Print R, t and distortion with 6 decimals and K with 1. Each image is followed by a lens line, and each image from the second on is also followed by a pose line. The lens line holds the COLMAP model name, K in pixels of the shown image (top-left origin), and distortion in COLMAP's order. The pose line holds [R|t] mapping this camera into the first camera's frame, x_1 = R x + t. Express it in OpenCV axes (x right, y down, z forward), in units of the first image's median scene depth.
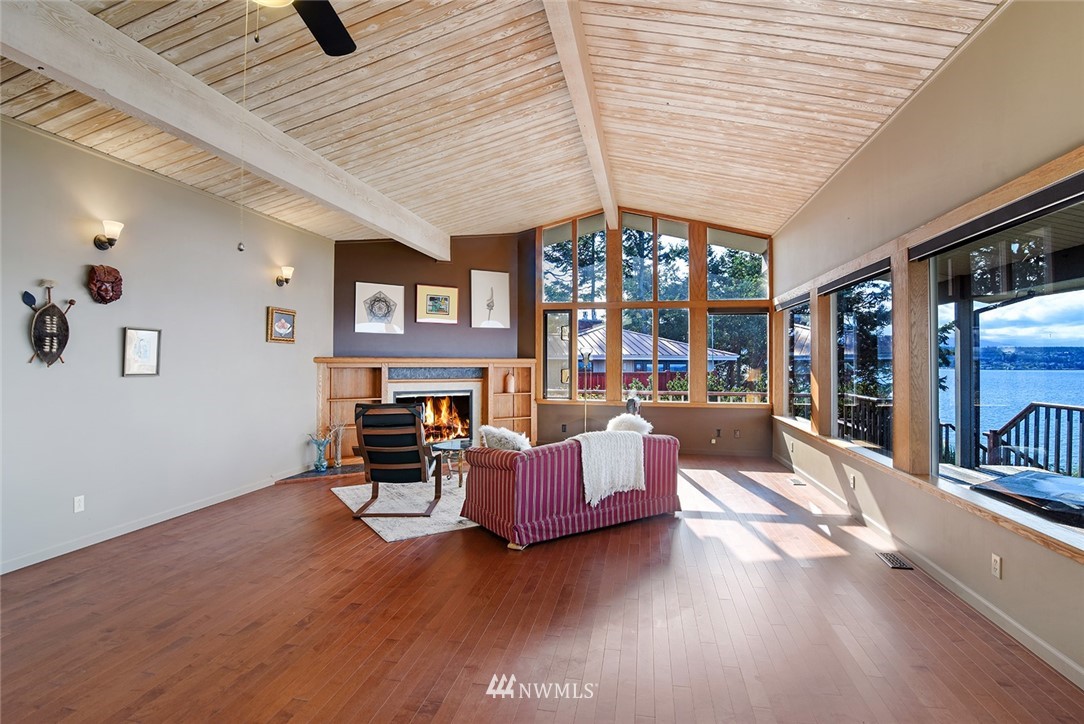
lens RADIAL K [[520.1, 0, 535.2], [0, 520.1, 344.0], [0, 0, 1]] dist [-0.009664, -0.000404]
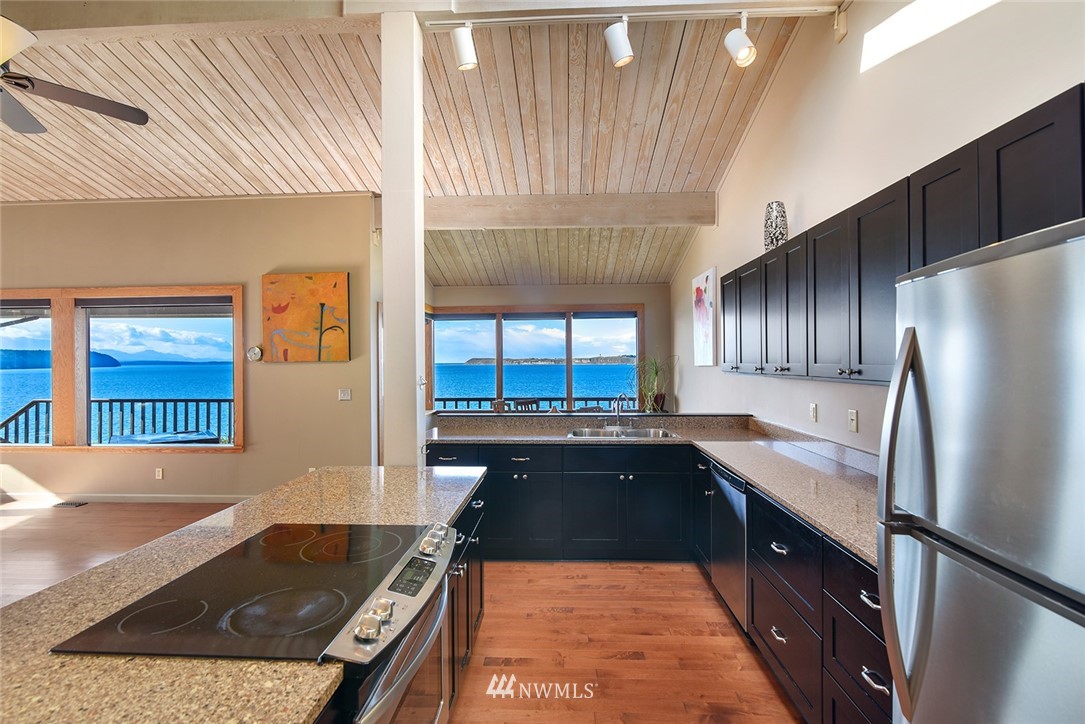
lens RADIAL K [[508.0, 0, 542.5], [0, 508.0, 362.0], [0, 0, 1]] dist [-0.003520, -0.000340]
pose [[-0.154266, -0.011907, 0.987958, -0.572152], [-0.015405, 0.999835, 0.009645, -0.016061], [-0.987909, -0.013731, -0.154424, -0.083598]]
